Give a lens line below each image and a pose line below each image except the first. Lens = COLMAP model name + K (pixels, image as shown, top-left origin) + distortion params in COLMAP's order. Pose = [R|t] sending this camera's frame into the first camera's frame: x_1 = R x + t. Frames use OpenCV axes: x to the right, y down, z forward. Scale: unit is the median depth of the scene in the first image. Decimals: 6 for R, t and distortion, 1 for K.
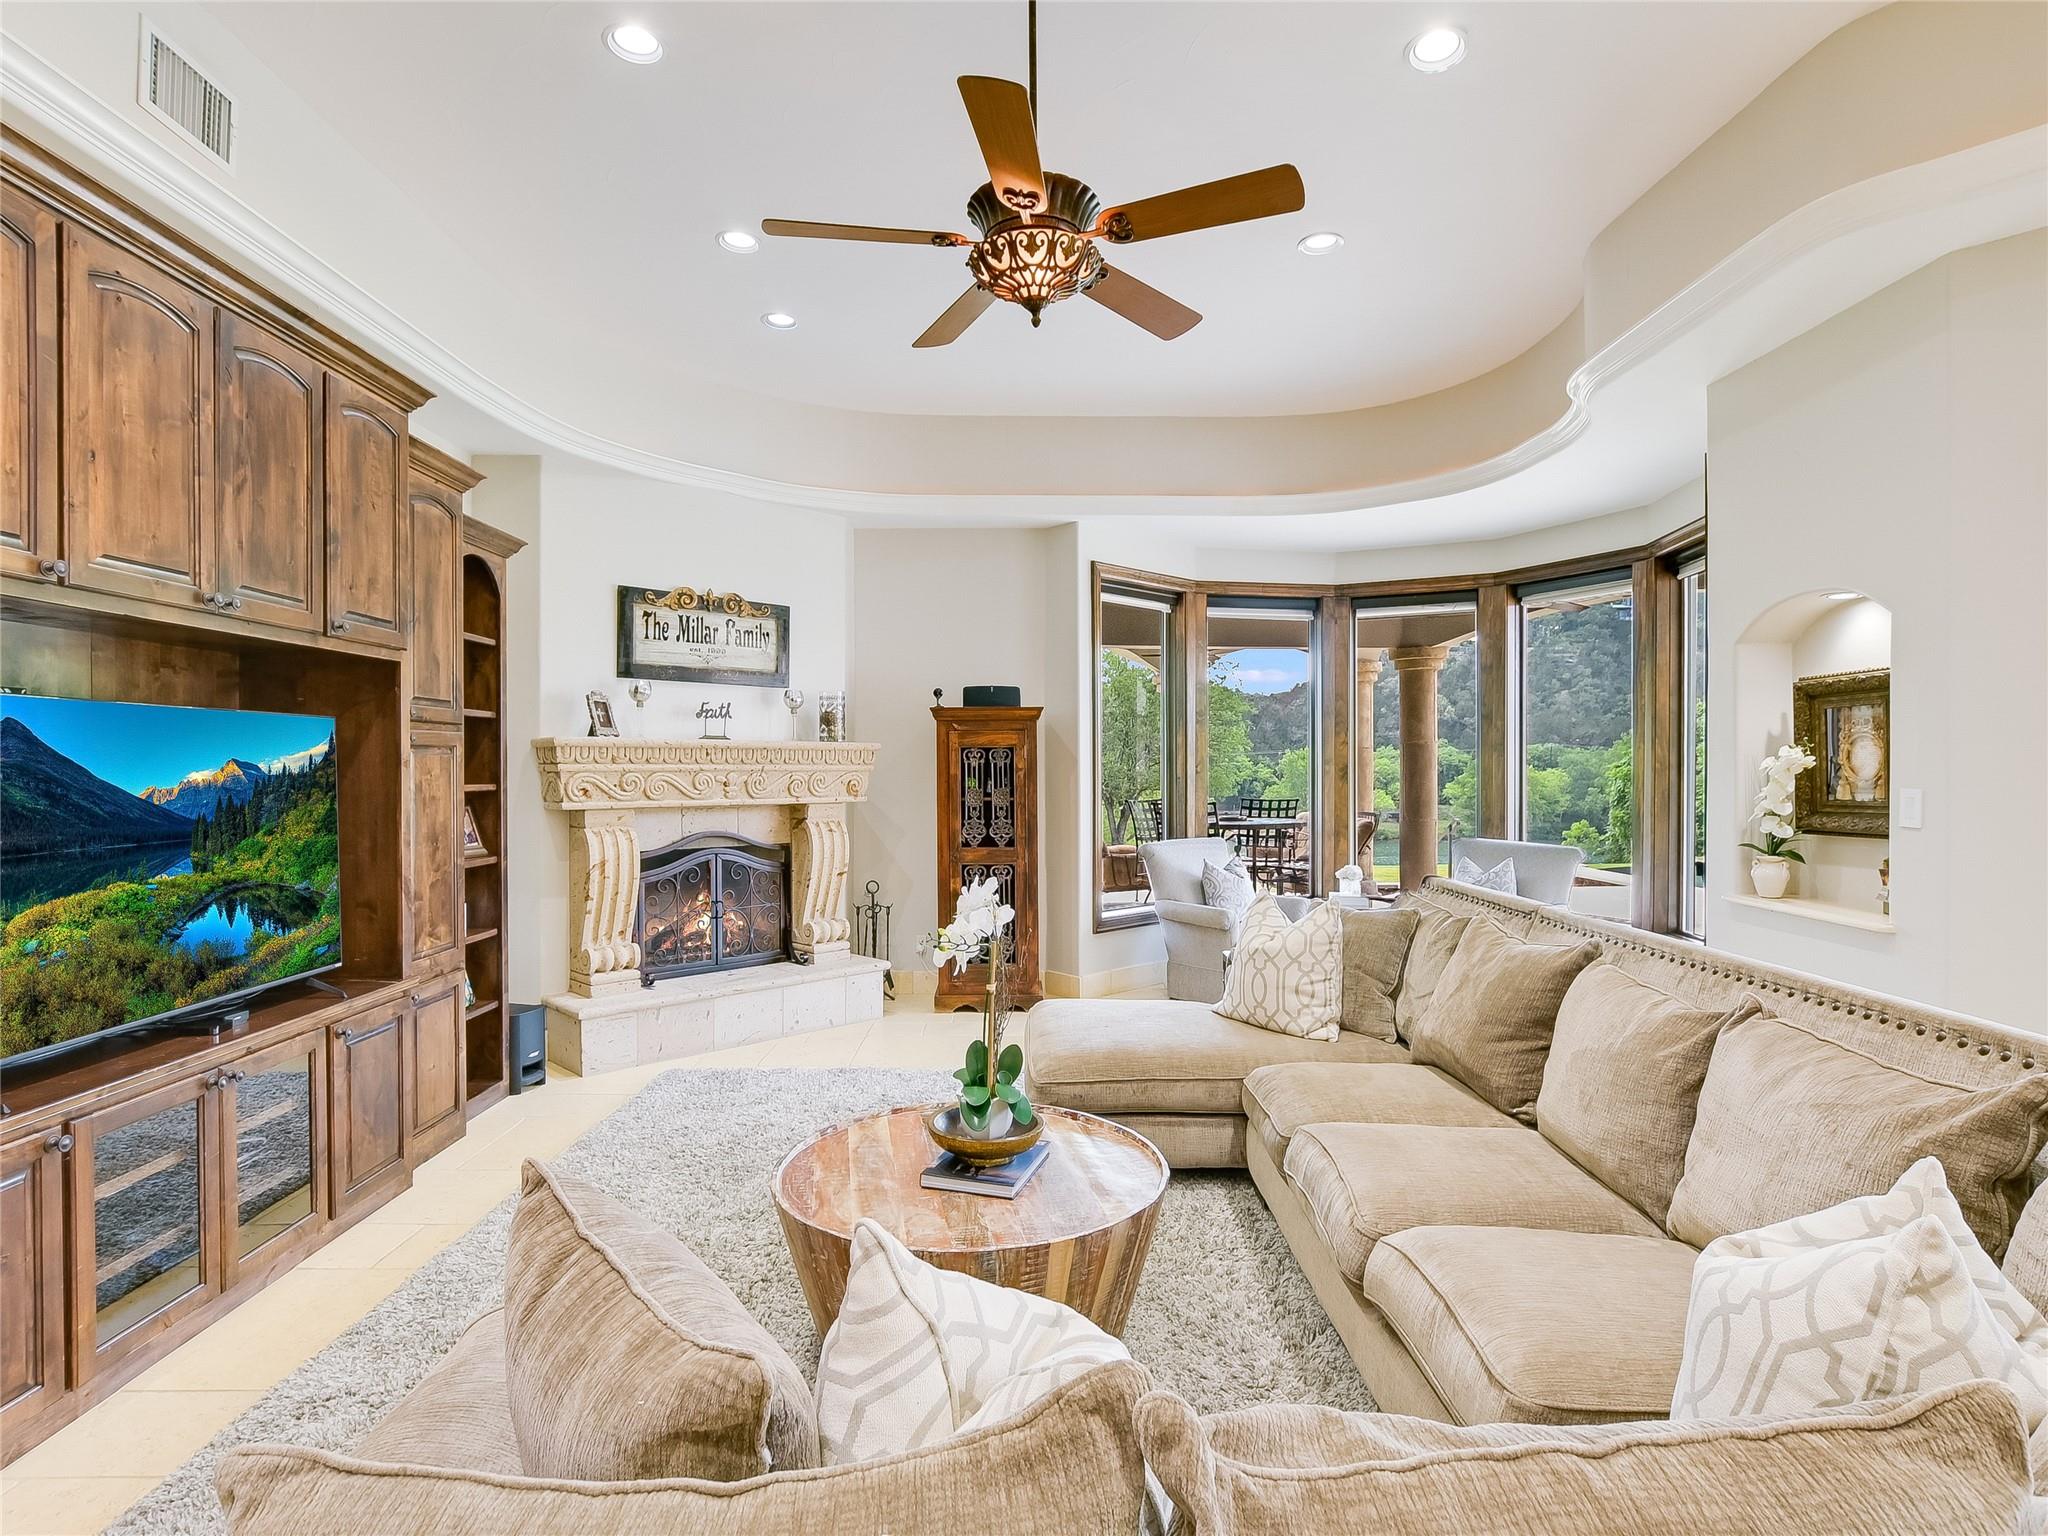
lens RADIAL K [[1064.4, 0, 1022.4], [0, 1064.4, 770.9], [0, 0, 1]] dist [-0.012546, 0.002398]
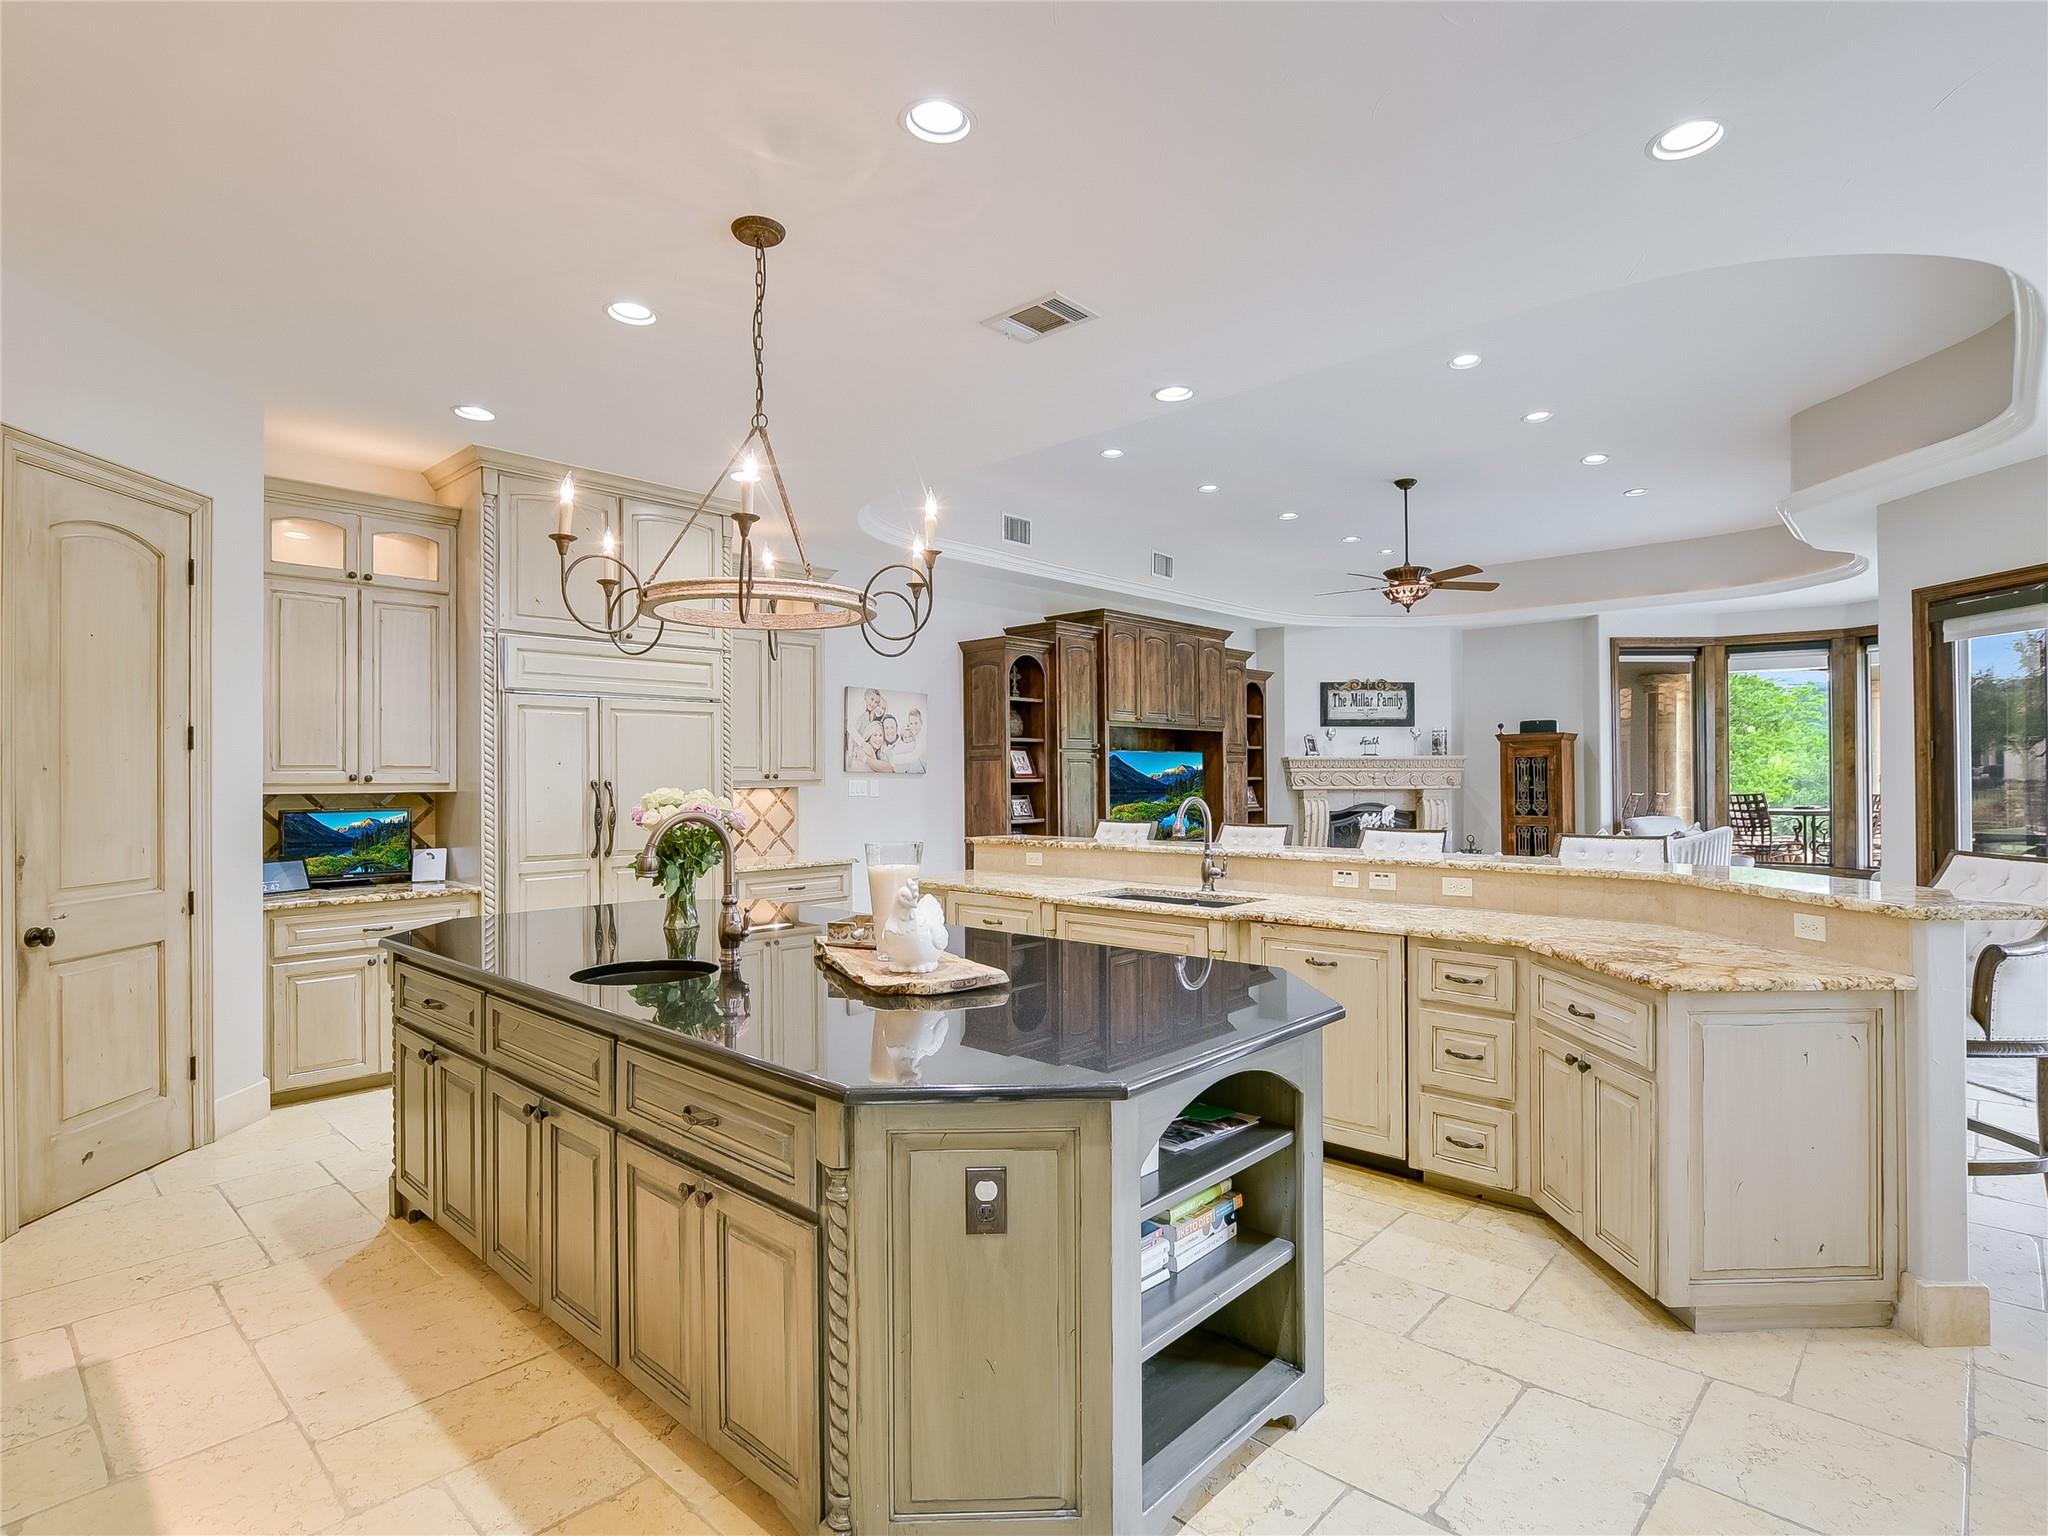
lens RADIAL K [[1042.7, 0, 1026.9], [0, 1042.7, 773.0], [0, 0, 1]] dist [-0.017524, 0.000030]
pose [[0.731271, -0.006080, -0.682060, 0.532638], [0.003003, 0.999979, -0.005695, 0.011092], [0.682081, 0.002117, 0.731274, -0.796959]]
